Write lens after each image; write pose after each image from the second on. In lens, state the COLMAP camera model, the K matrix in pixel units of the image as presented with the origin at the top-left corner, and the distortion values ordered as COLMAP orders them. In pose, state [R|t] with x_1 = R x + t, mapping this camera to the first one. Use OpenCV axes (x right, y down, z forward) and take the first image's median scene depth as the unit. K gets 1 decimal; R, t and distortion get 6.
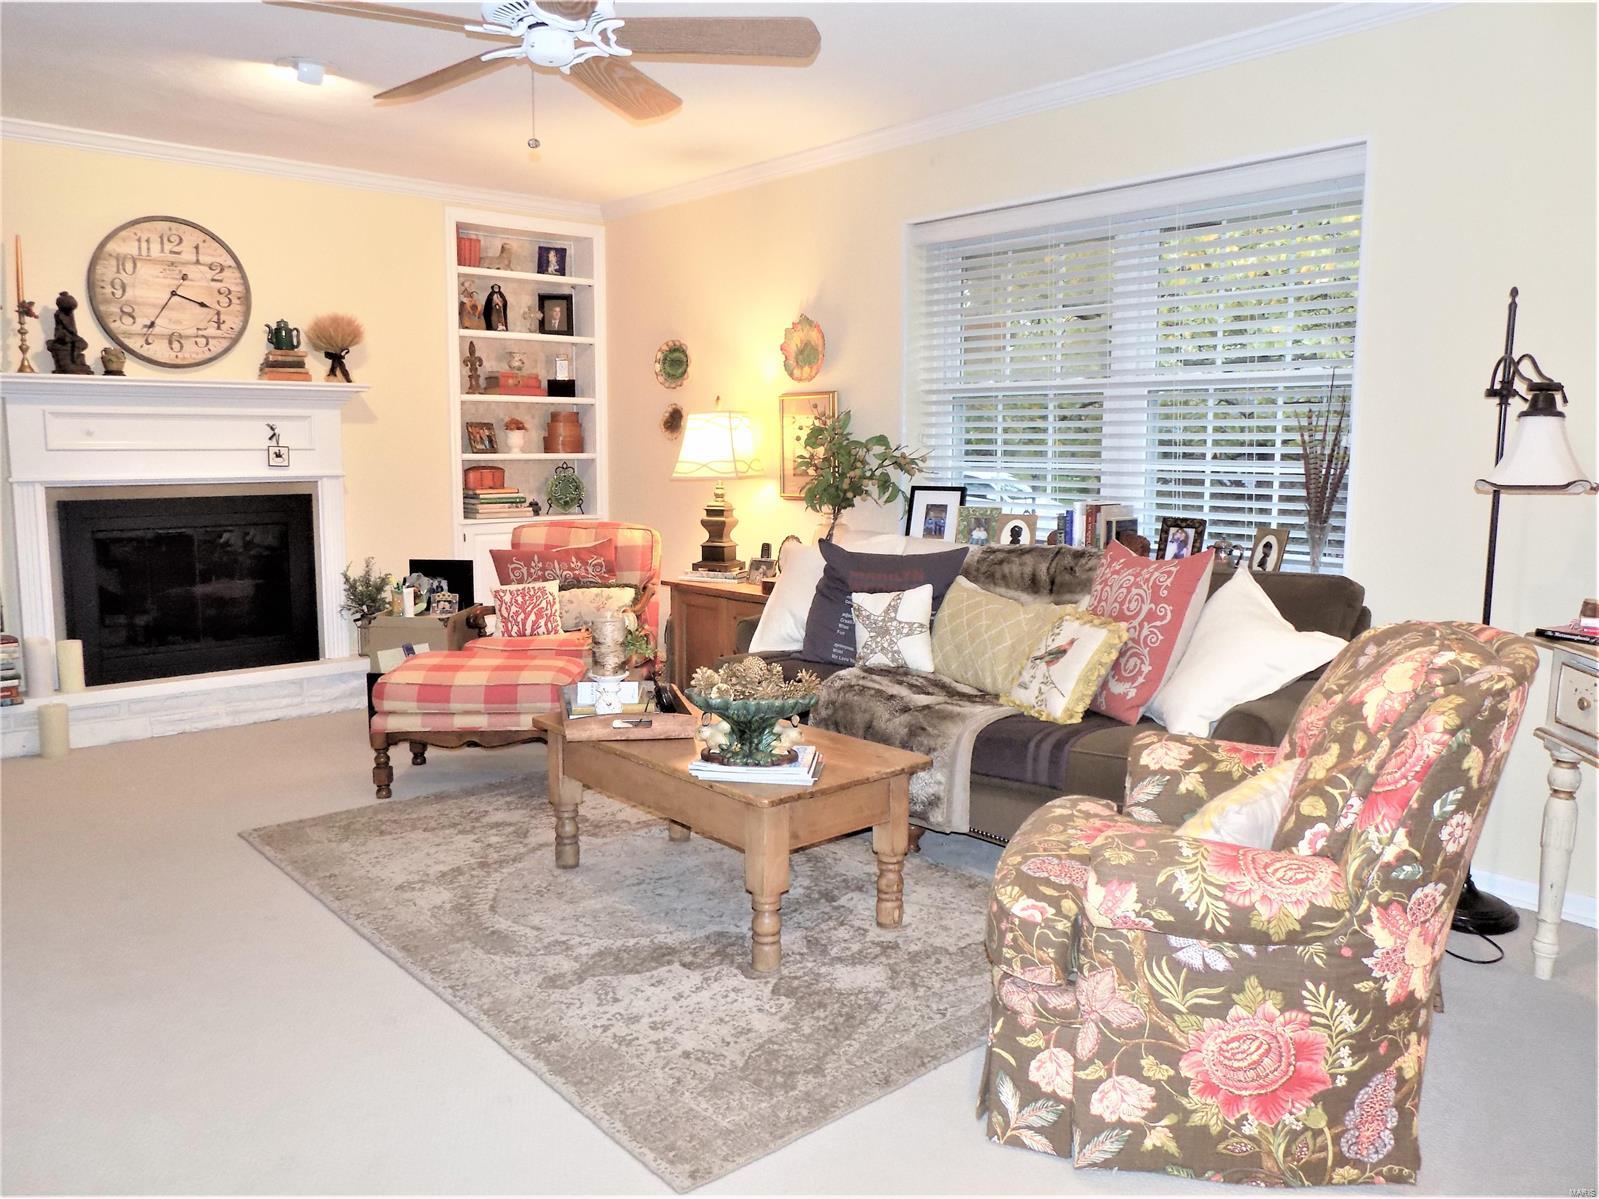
lens RADIAL K [[1195.0, 0, 799.5], [0, 1195.0, 599.5], [0, 0, 1]] dist [-0.027881, 0.001740]
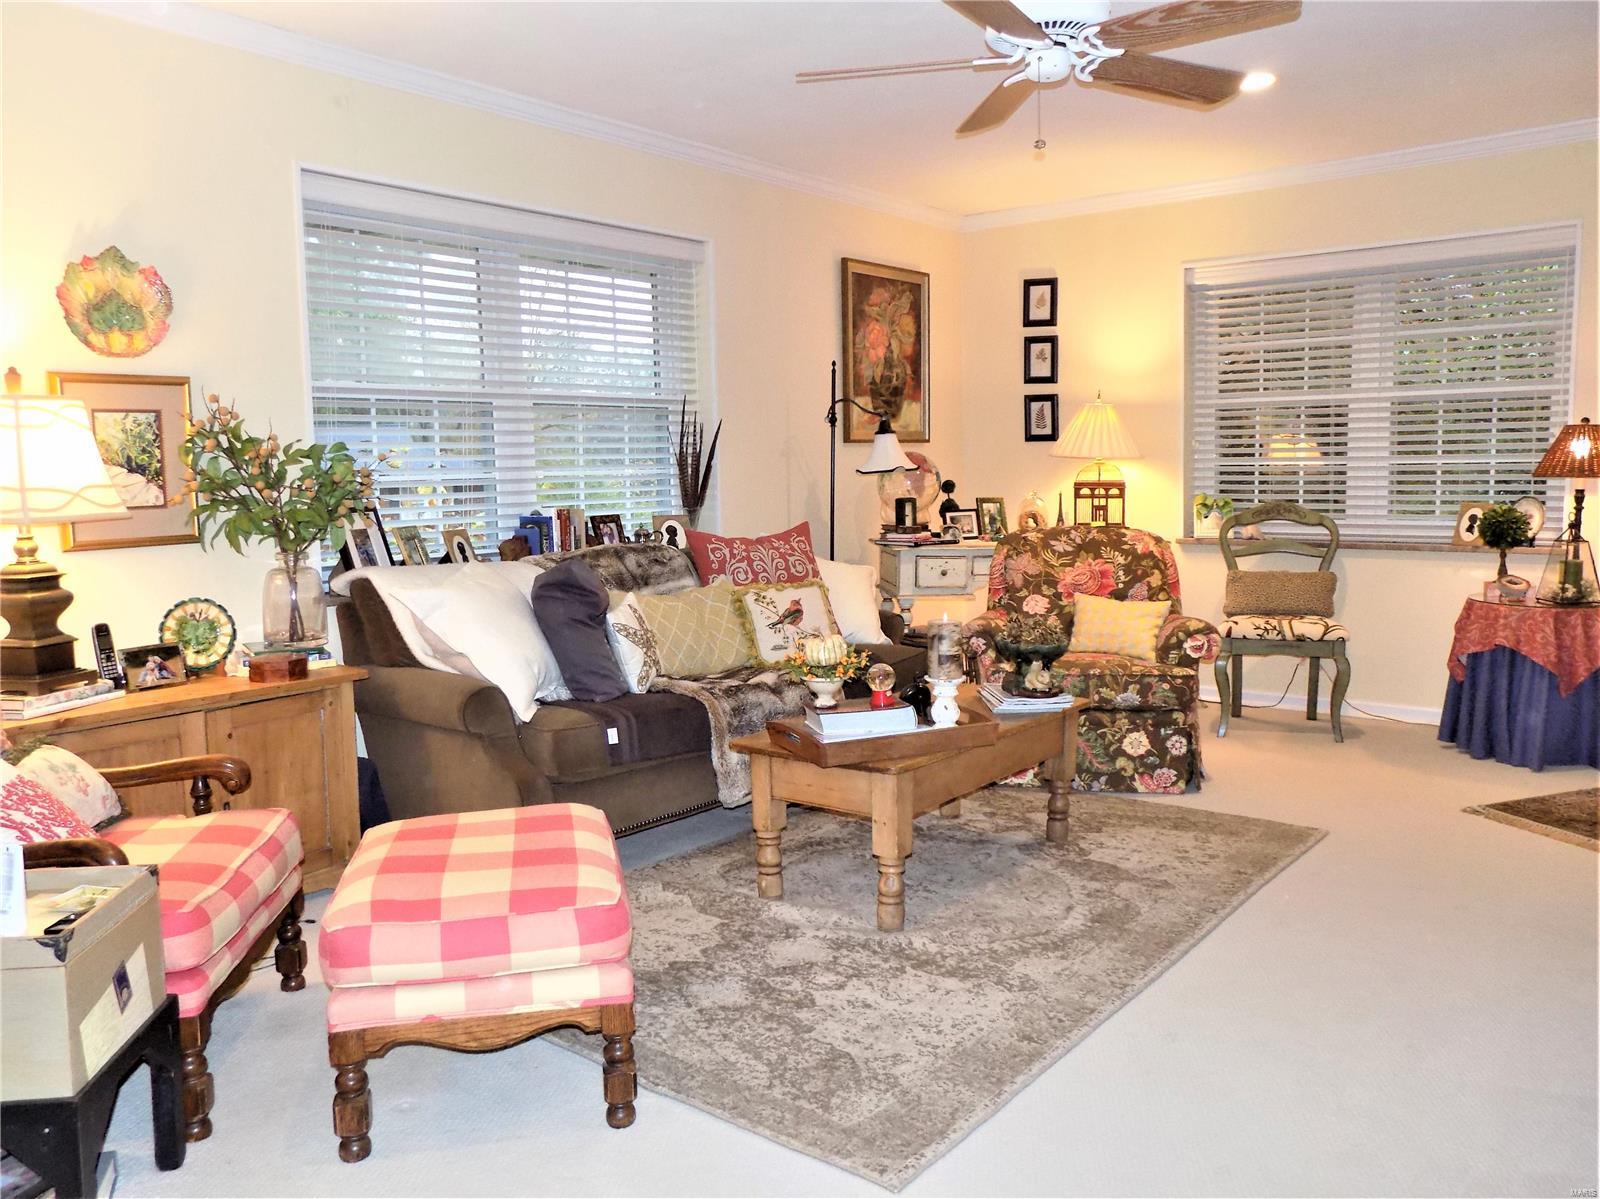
lens RADIAL K [[1195.7, 0, 800.0], [0, 1195.7, 599.5], [0, 0, 1]] dist [-0.027881, 0.001740]
pose [[-0.160202, -0.113062, 0.980588, -1.028992], [0.144298, 0.980064, 0.136576, -0.141616], [-0.976480, 0.163376, -0.140694, 1.173901]]
